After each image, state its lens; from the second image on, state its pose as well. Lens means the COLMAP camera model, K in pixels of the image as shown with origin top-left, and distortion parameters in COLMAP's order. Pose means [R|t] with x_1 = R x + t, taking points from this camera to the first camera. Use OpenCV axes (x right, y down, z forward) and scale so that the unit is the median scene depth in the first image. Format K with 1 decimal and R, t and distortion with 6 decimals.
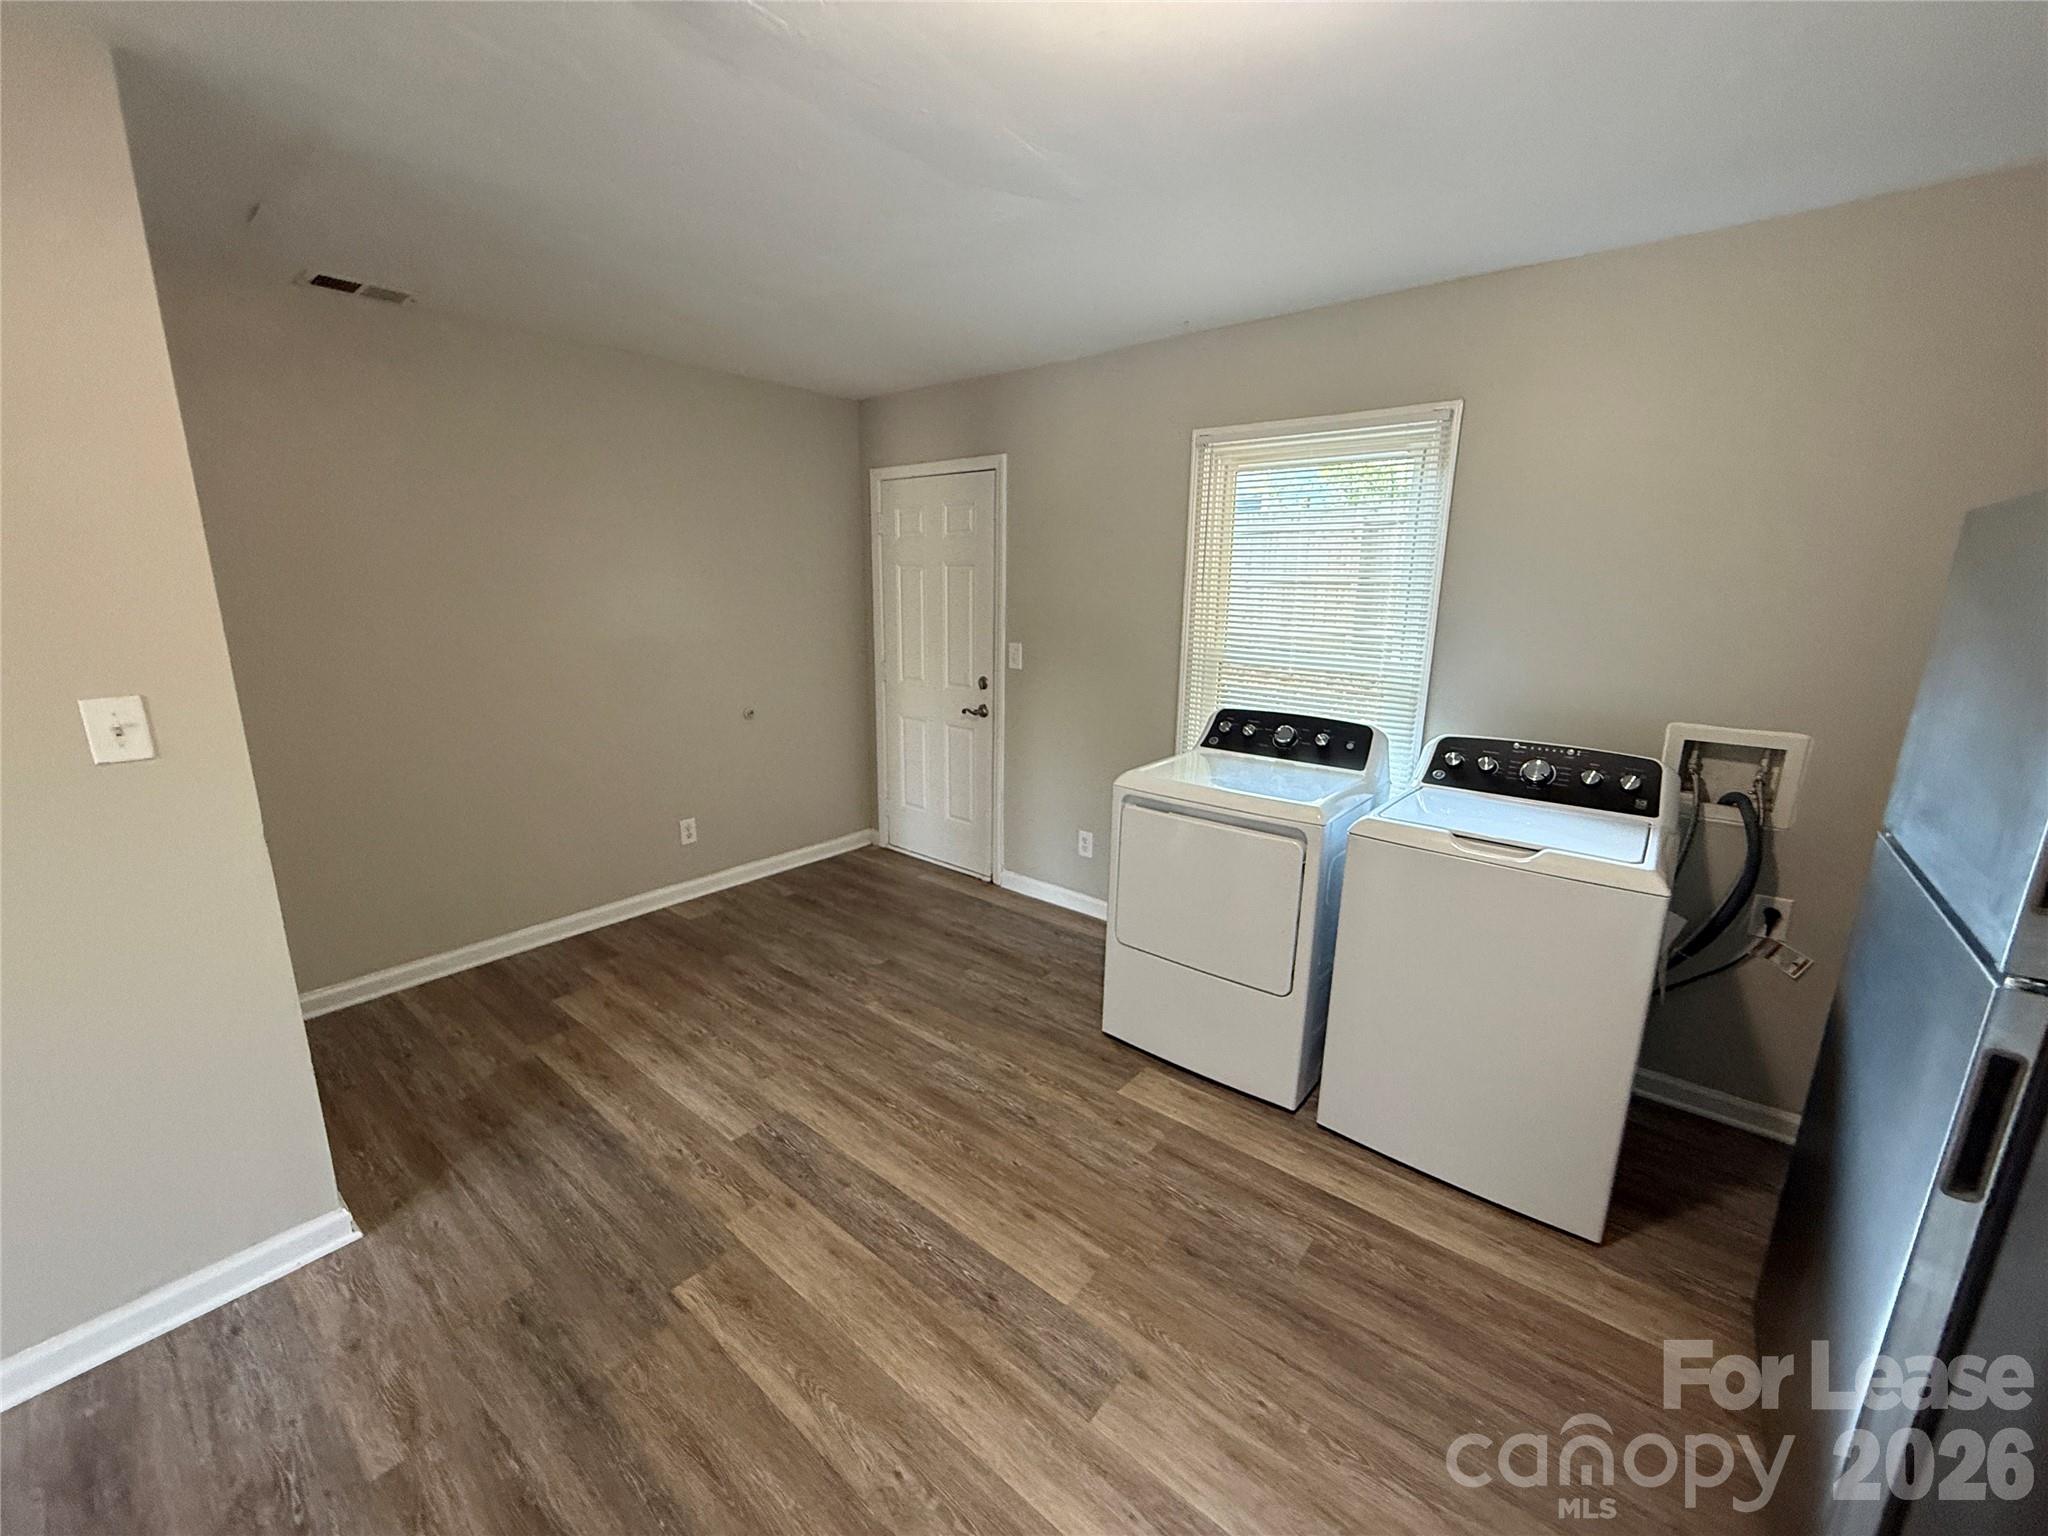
lens RADIAL K [[808.6, 0, 1027.8], [0, 808.6, 769.4], [0, 0, 1]] dist [0.004008, 0.000159]
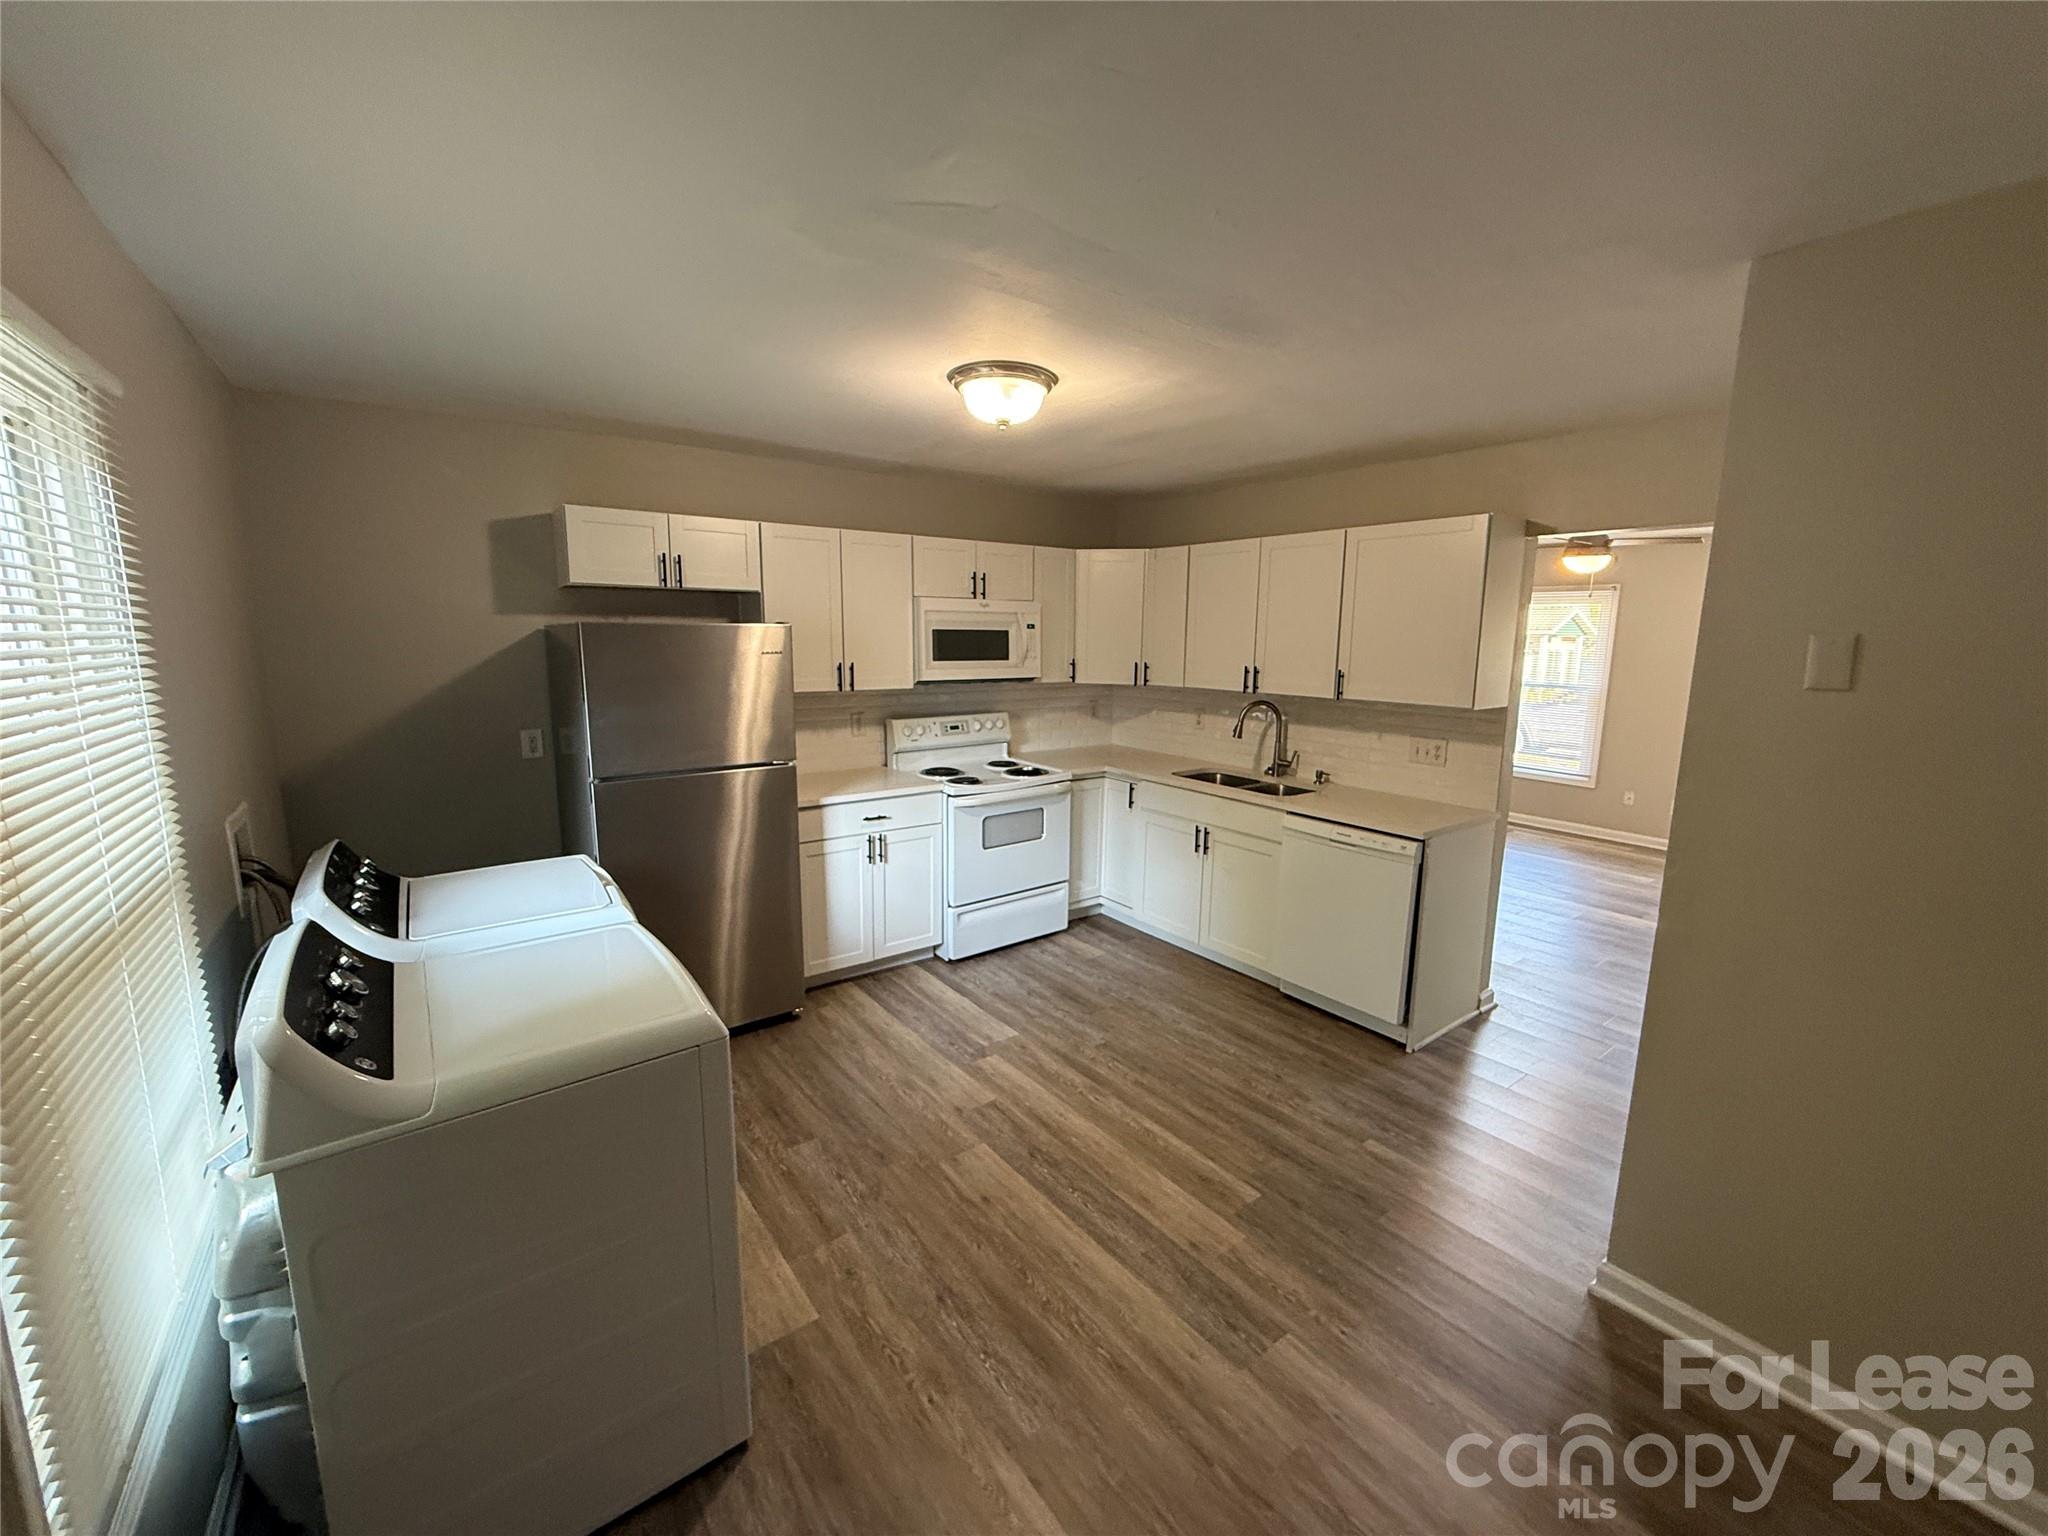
lens RADIAL K [[808.6, 0, 1019.9], [0, 808.6, 763.9], [0, 0, 1]] dist [0.004008, 0.000159]
pose [[-0.968644, -0.055150, 0.242255, -0.290575], [0.041627, 0.925245, 0.377080, -0.468853], [-0.244941, 0.375341, -0.893937, 1.758486]]
